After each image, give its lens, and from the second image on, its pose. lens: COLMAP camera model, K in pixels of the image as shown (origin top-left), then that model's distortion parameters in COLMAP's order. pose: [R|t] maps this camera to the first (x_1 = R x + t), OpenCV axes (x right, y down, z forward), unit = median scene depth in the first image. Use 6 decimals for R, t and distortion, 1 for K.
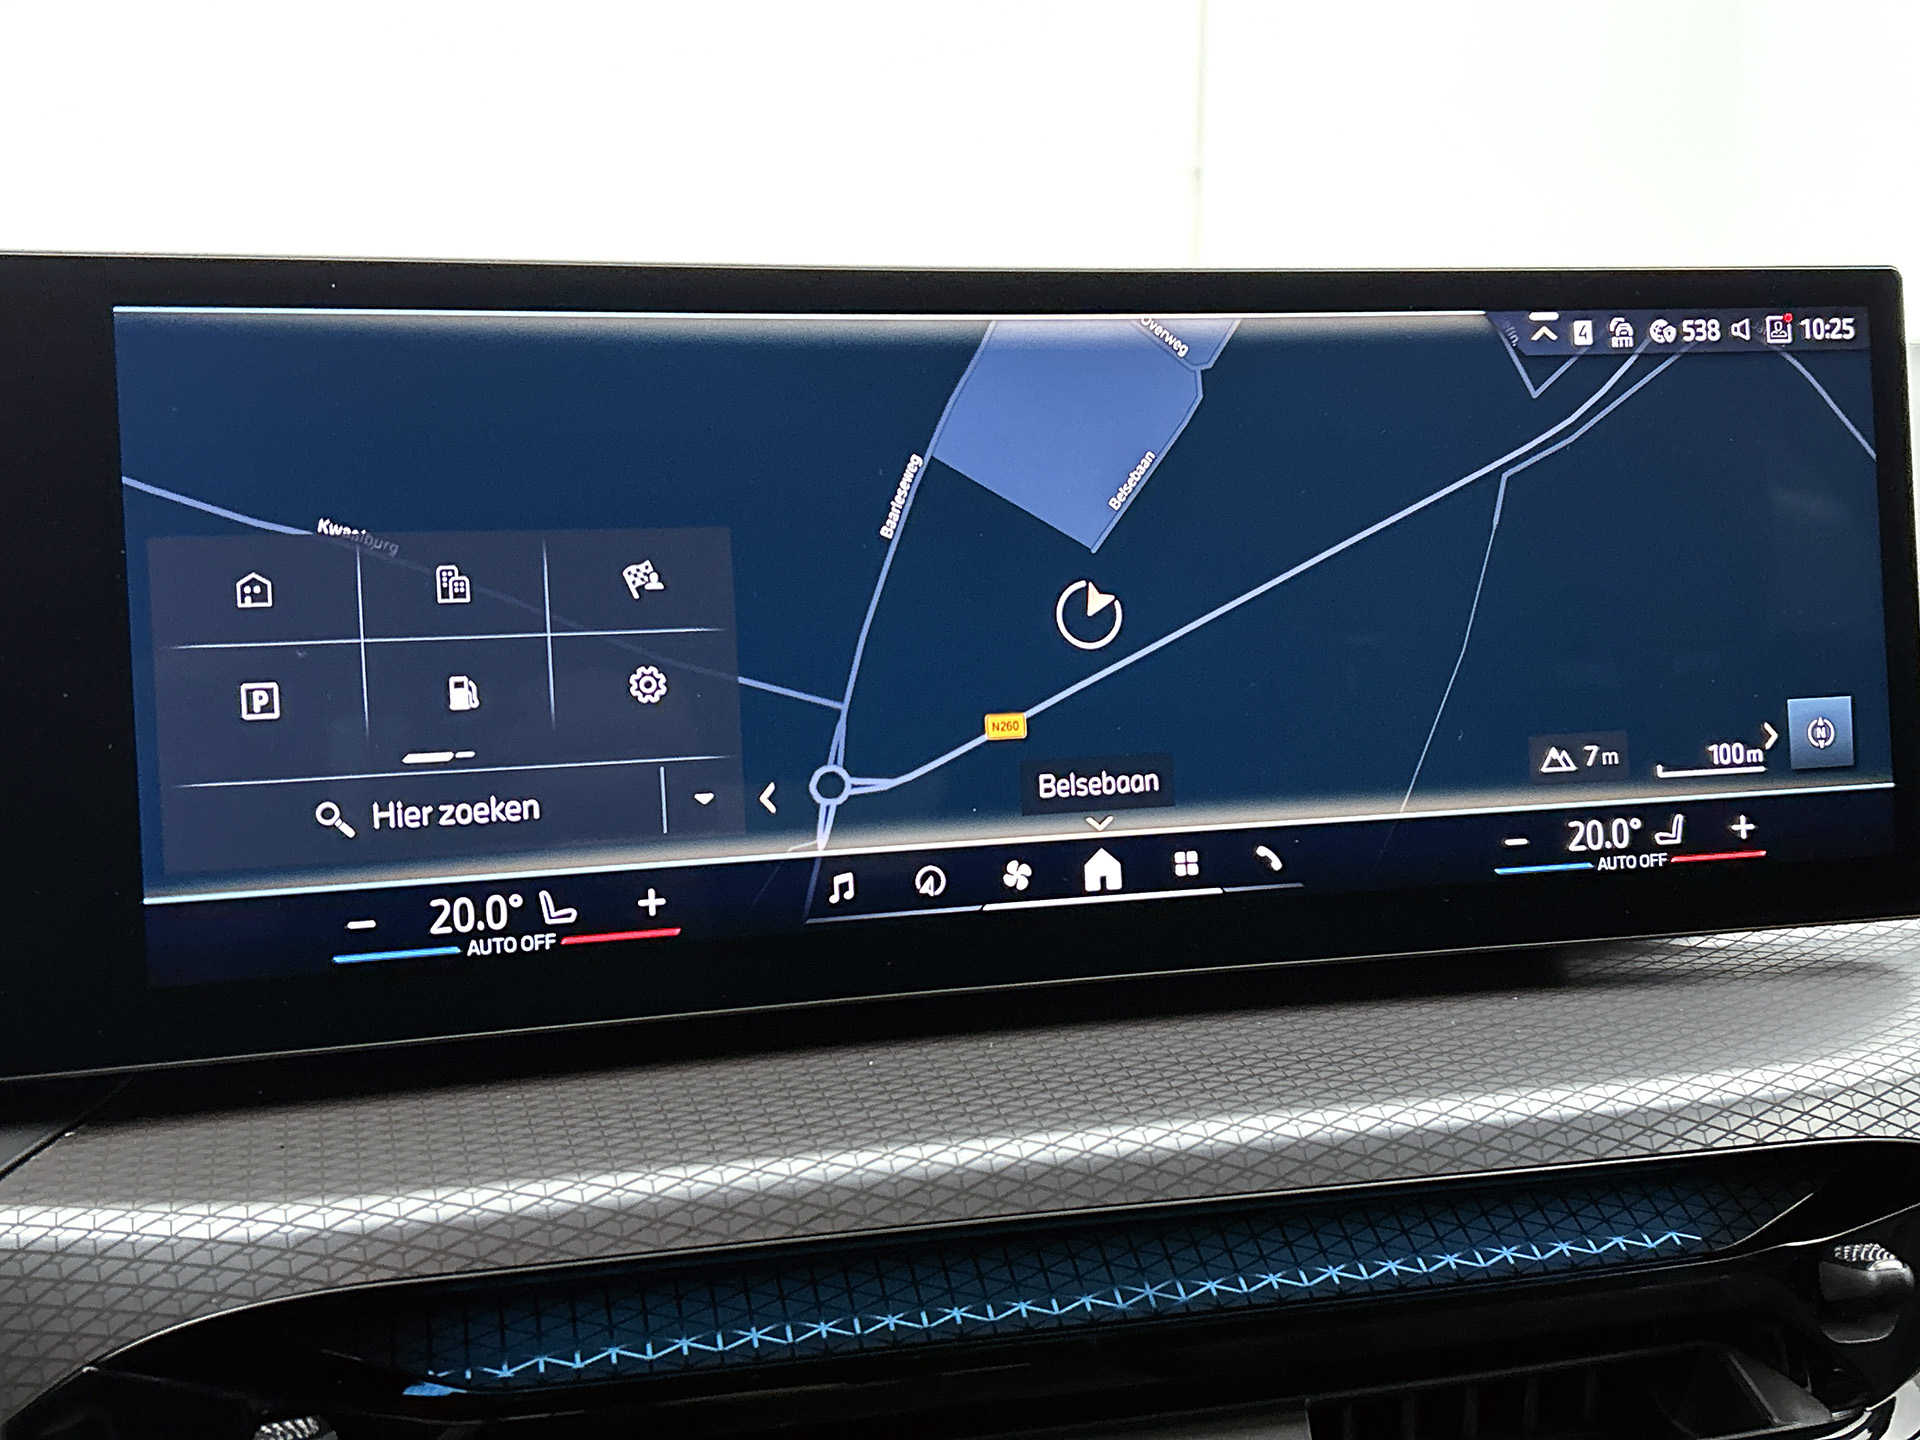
lens RADIAL K [[2161.8, 0, 966.7], [0, 2161.8, 730.6], [0, 0, 1]] dist [0.045367, 0.000000]
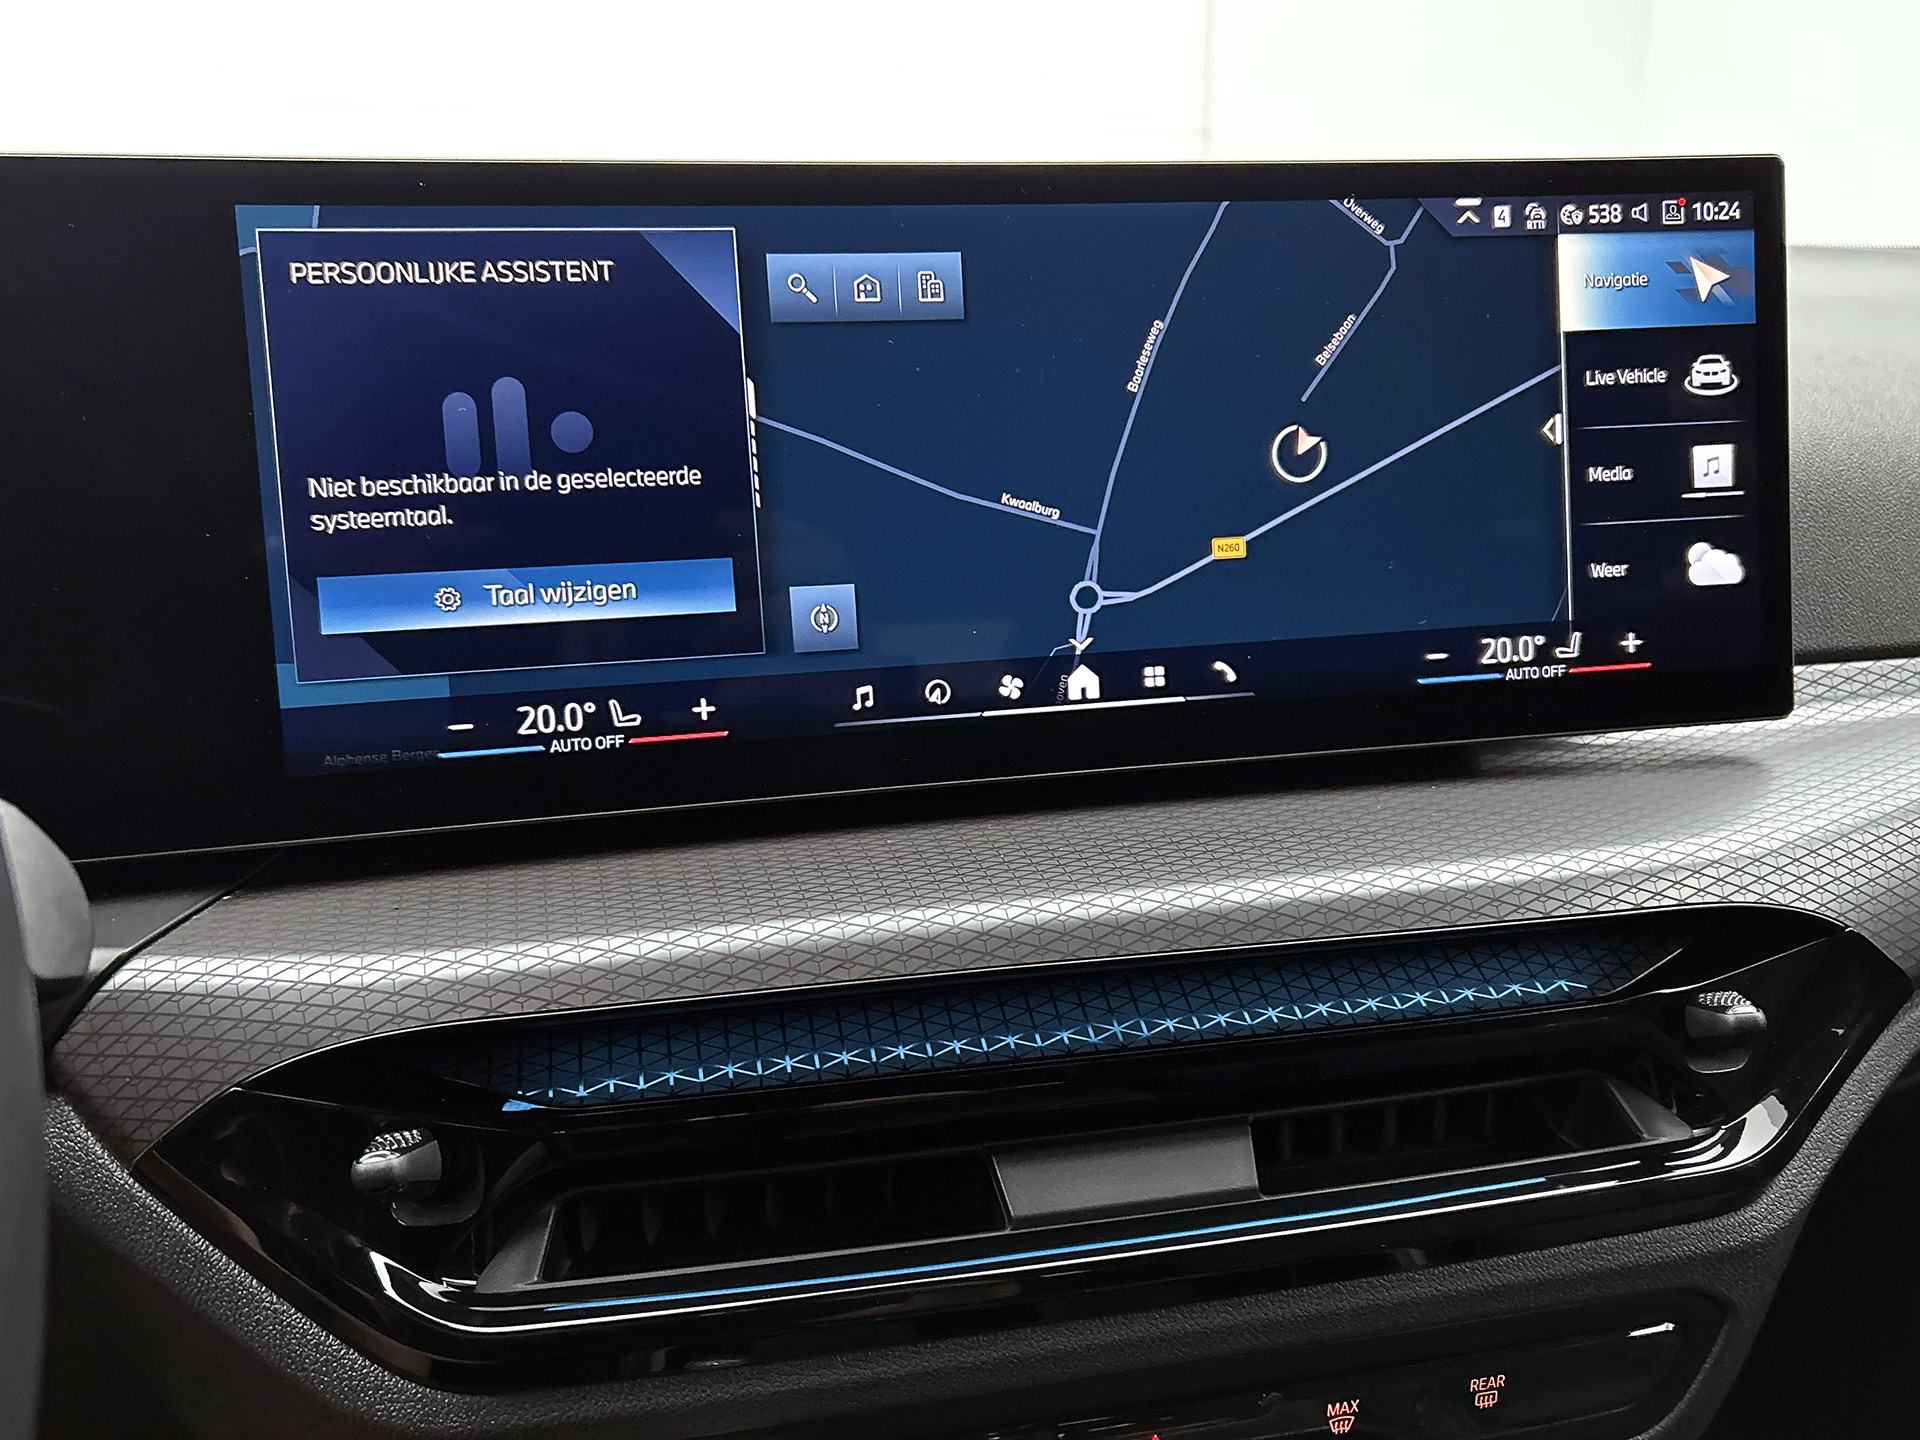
lens RADIAL K [[1702.1, 0, 957.1], [0, 1702.1, 712.1], [0, 0, 1]] dist [0.074671, -0.099581]
pose [[0.999177, -0.003804, -0.040380, 0.033685], [0.006754, 0.997297, 0.073171, 0.012948], [0.039993, -0.073384, 0.996502, 0.063417]]
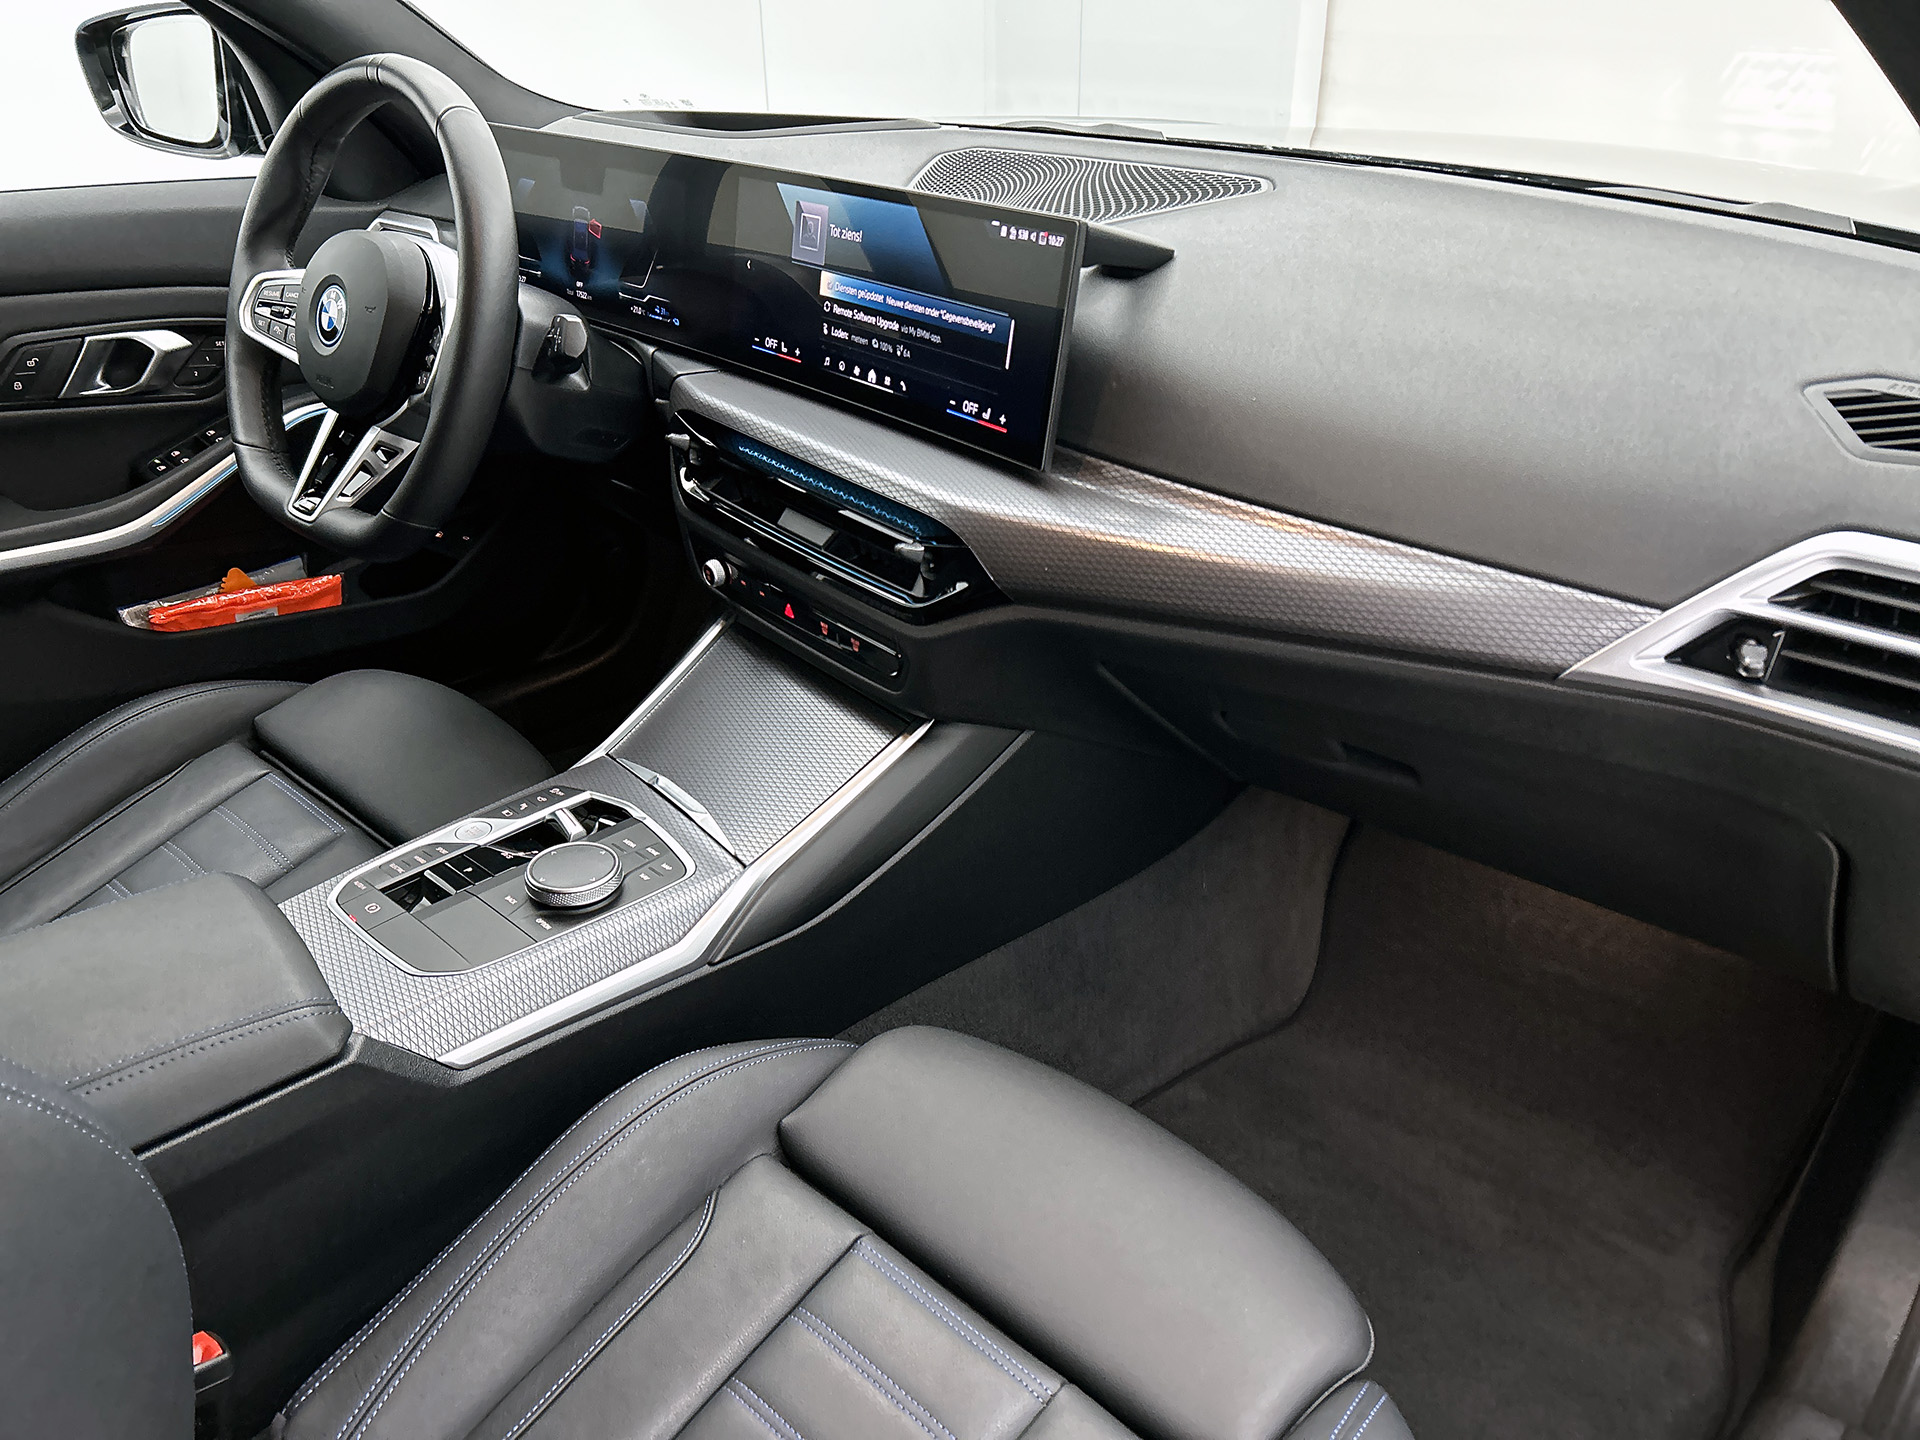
lens RADIAL K [[1453.0, 0, 959.5], [0, 1453.0, 730.0], [0, 0, 1]] dist [0.025315, -0.005309]
pose [[0.393155, 0.428902, -0.813310, 2.397228], [-0.138799, 0.902087, 0.408623, -0.418395], [0.908936, -0.047765, 0.414191, 0.163791]]
